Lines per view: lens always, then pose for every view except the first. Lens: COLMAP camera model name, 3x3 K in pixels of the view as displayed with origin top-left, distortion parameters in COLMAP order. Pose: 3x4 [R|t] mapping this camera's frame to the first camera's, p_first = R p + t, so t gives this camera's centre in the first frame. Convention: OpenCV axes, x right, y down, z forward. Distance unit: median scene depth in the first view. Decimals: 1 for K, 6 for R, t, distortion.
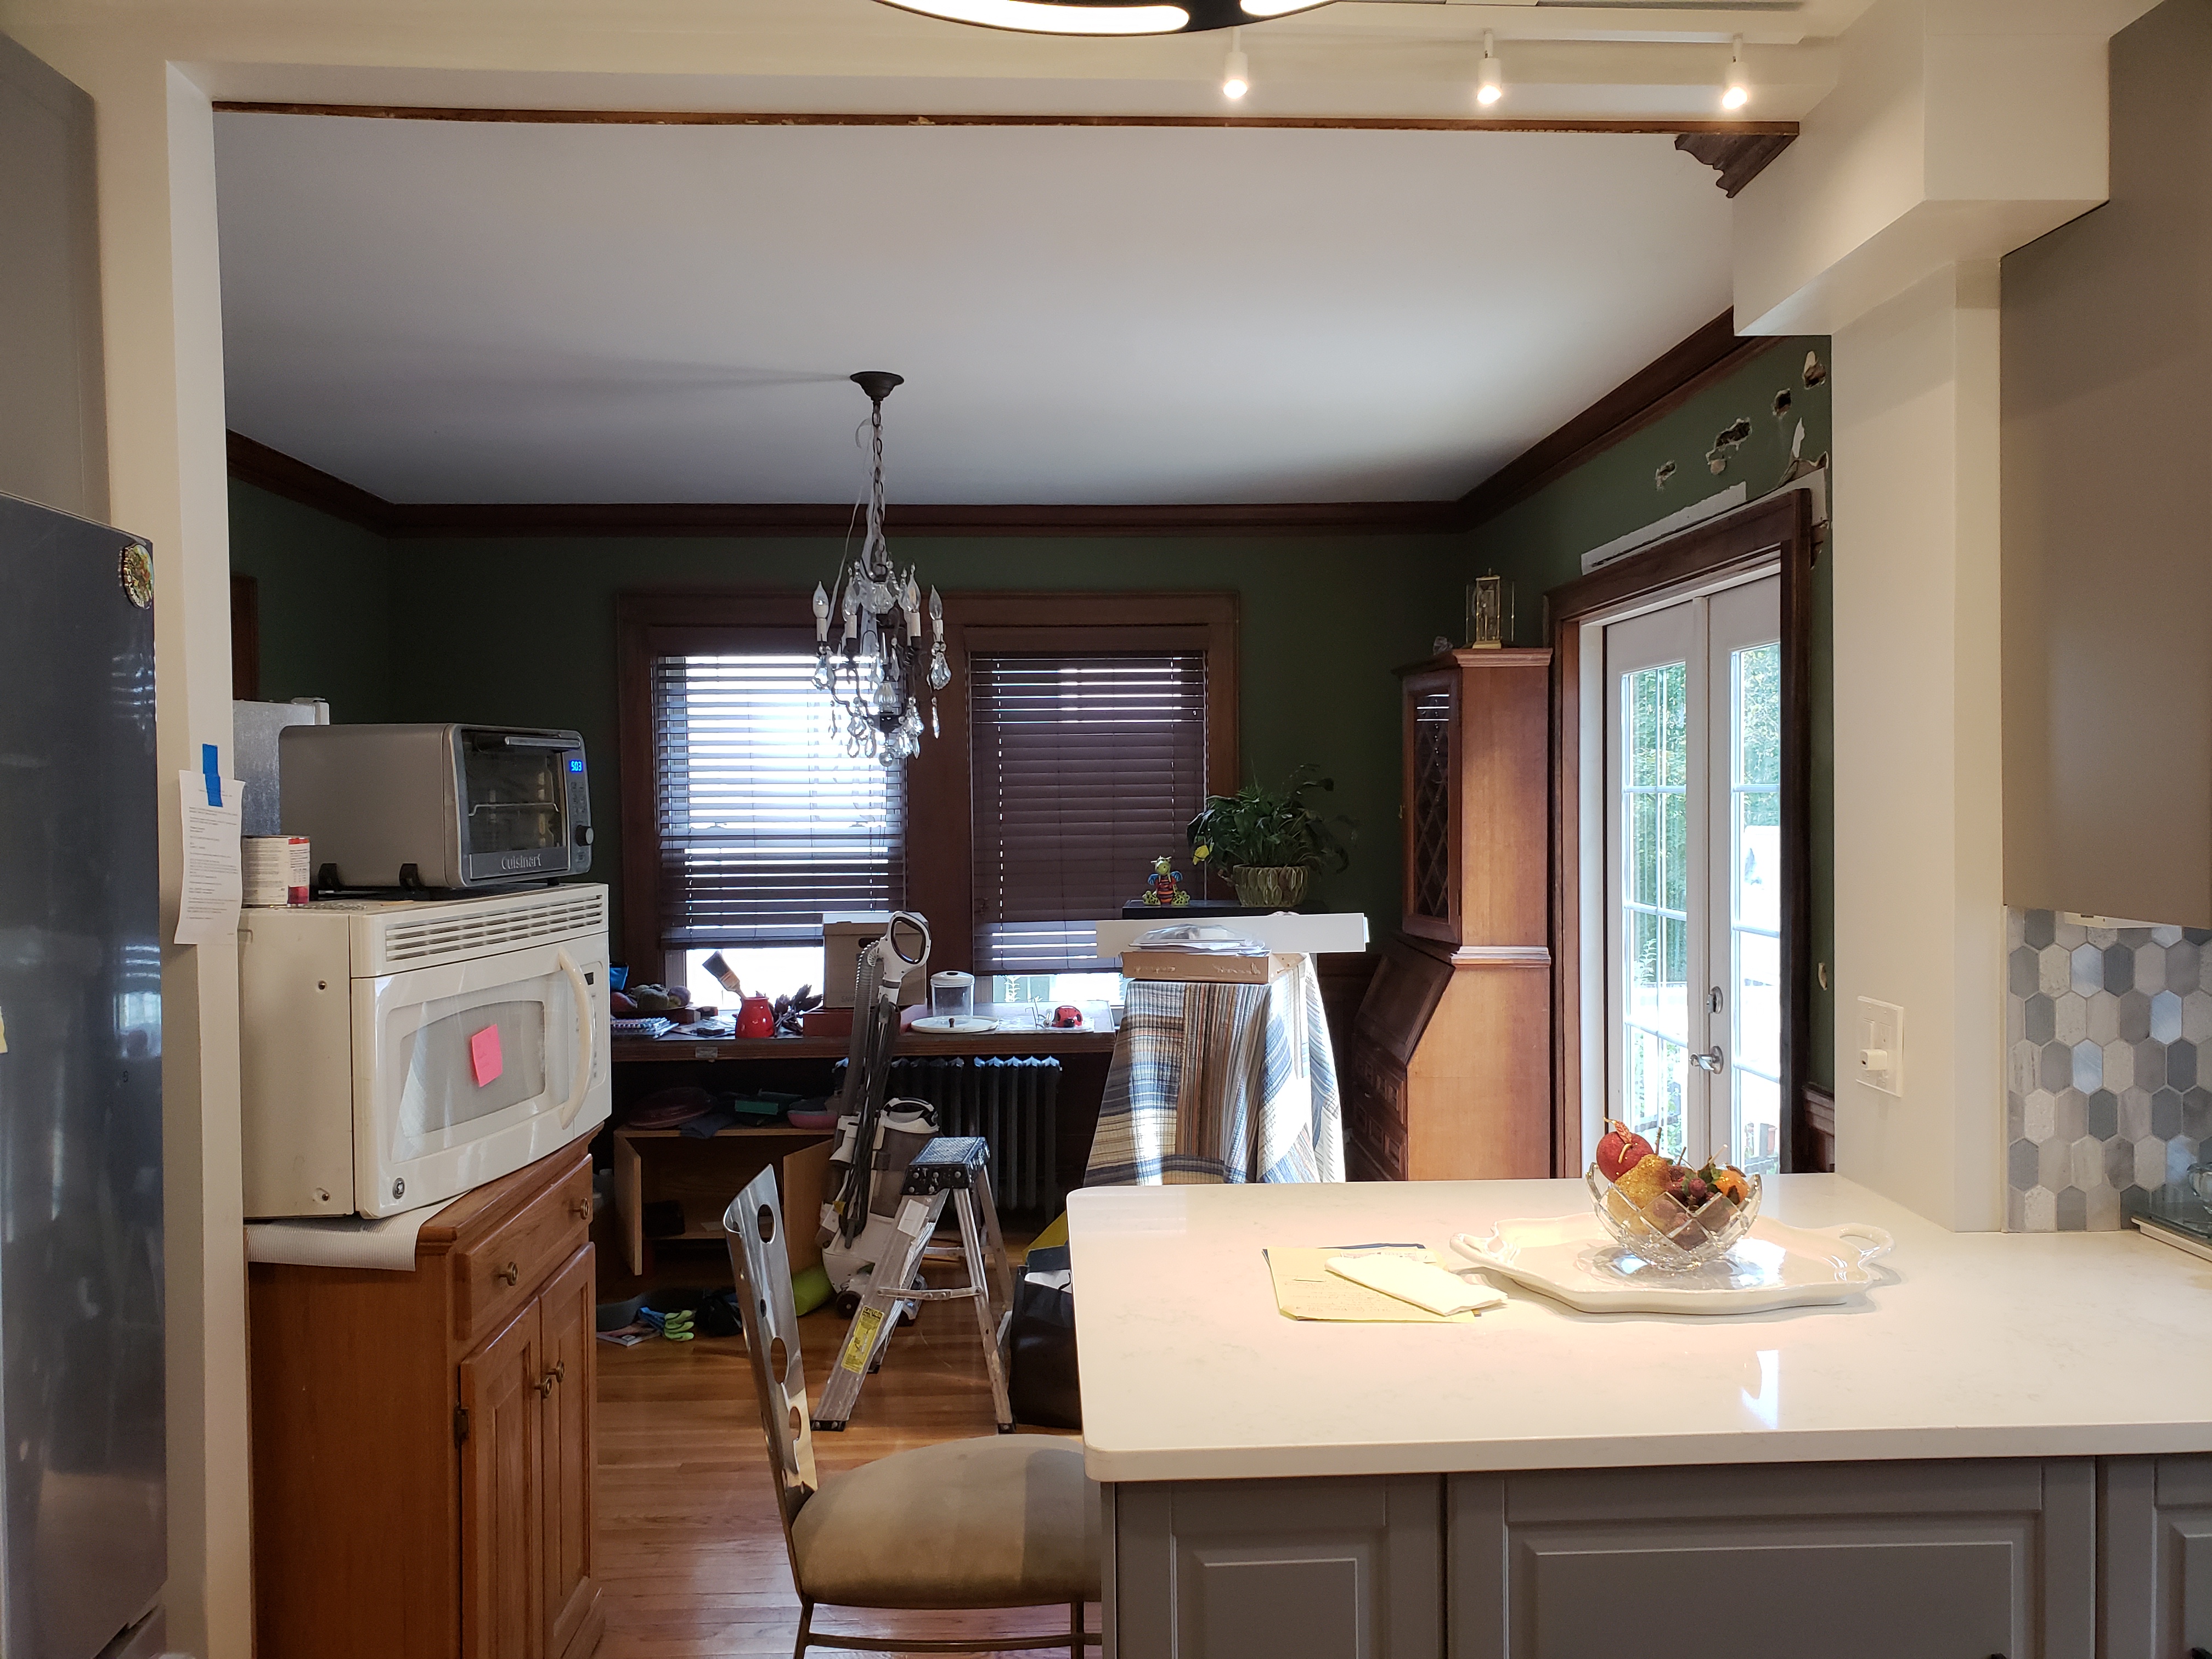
lens RADIAL K [[1697.3, 0, 1086.4], [0, 1697.3, 818.2], [0, 0, 1]] dist [0.019046, -0.027955]
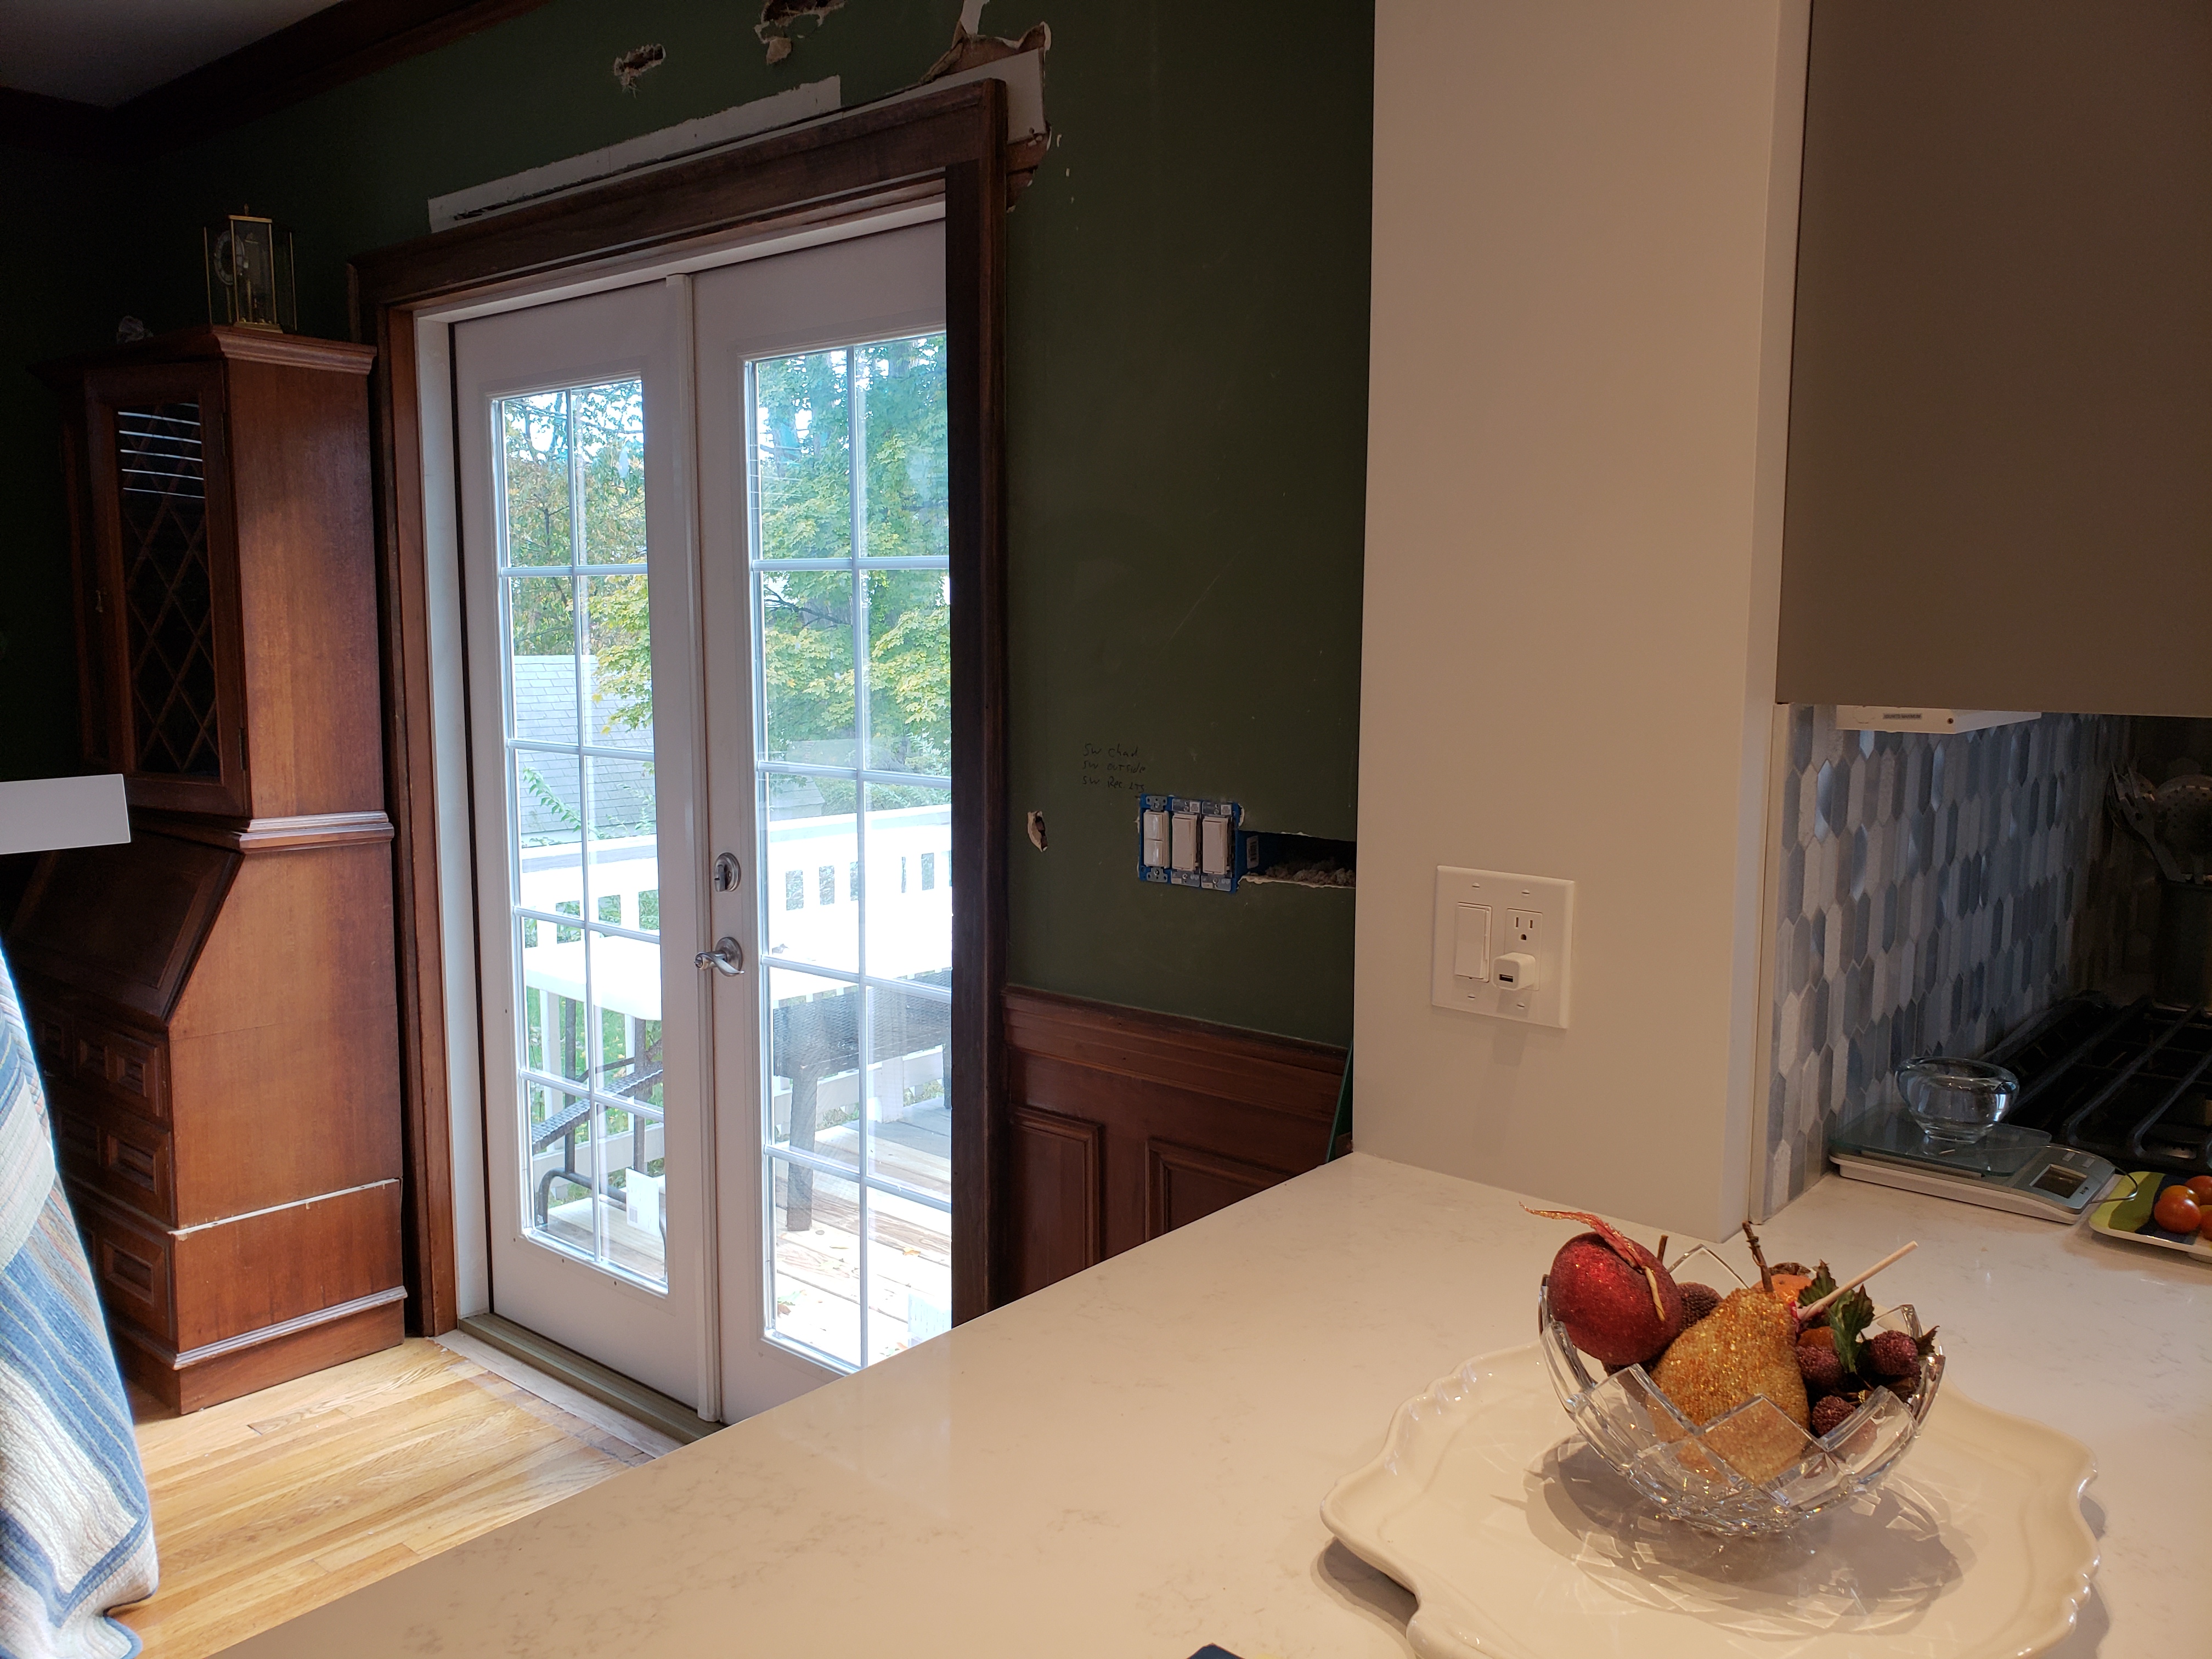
lens RADIAL K [[1697.3, 0, 1128.0], [0, 1697.3, 838.4], [0, 0, 1]] dist [0.019046, -0.027955]
pose [[0.656625, -0.080685, 0.749889, -0.036216], [-0.000787, 0.994188, 0.107659, 0.015094], [-0.754217, -0.071282, 0.652745, 0.353874]]
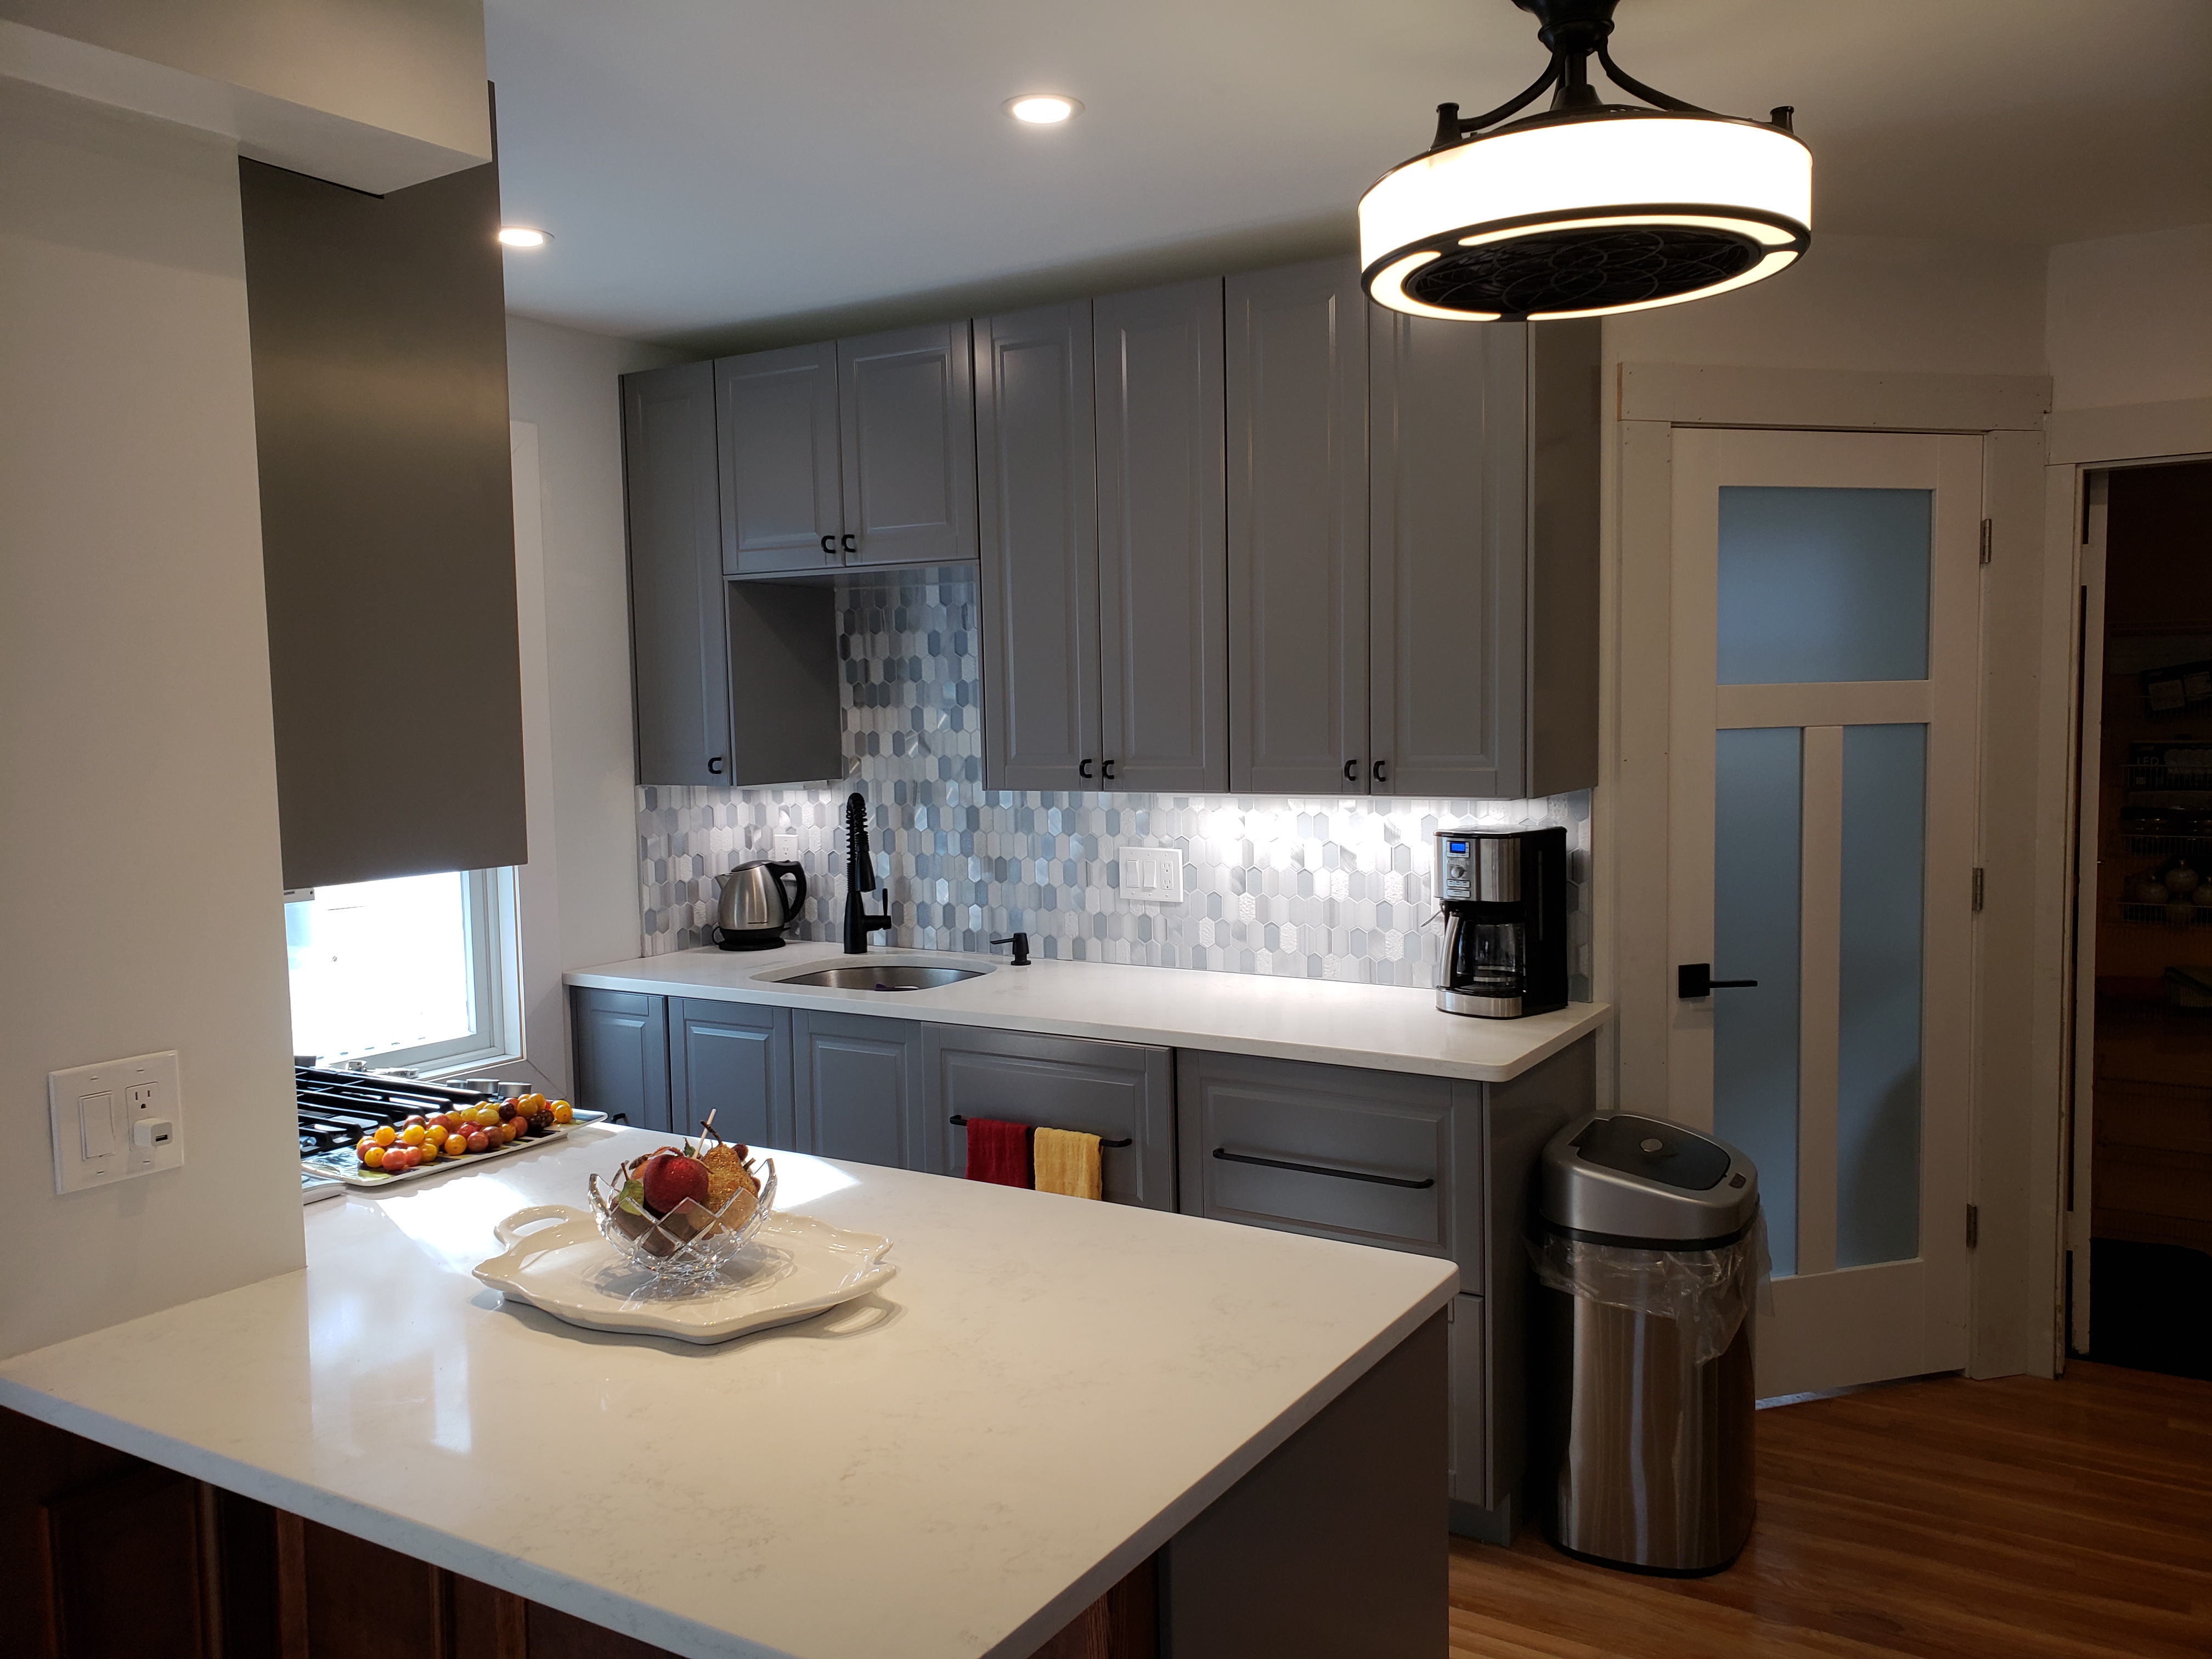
lens RADIAL K [[1697.3, 0, 1105.9], [0, 1697.3, 830.3], [0, 0, 1]] dist [0.019046, -0.027955]
pose [[-0.837146, -0.011813, 0.546852, -0.148840], [0.038772, 0.995970, 0.080870, -0.018284], [-0.545603, 0.088903, -0.833315, 0.696115]]
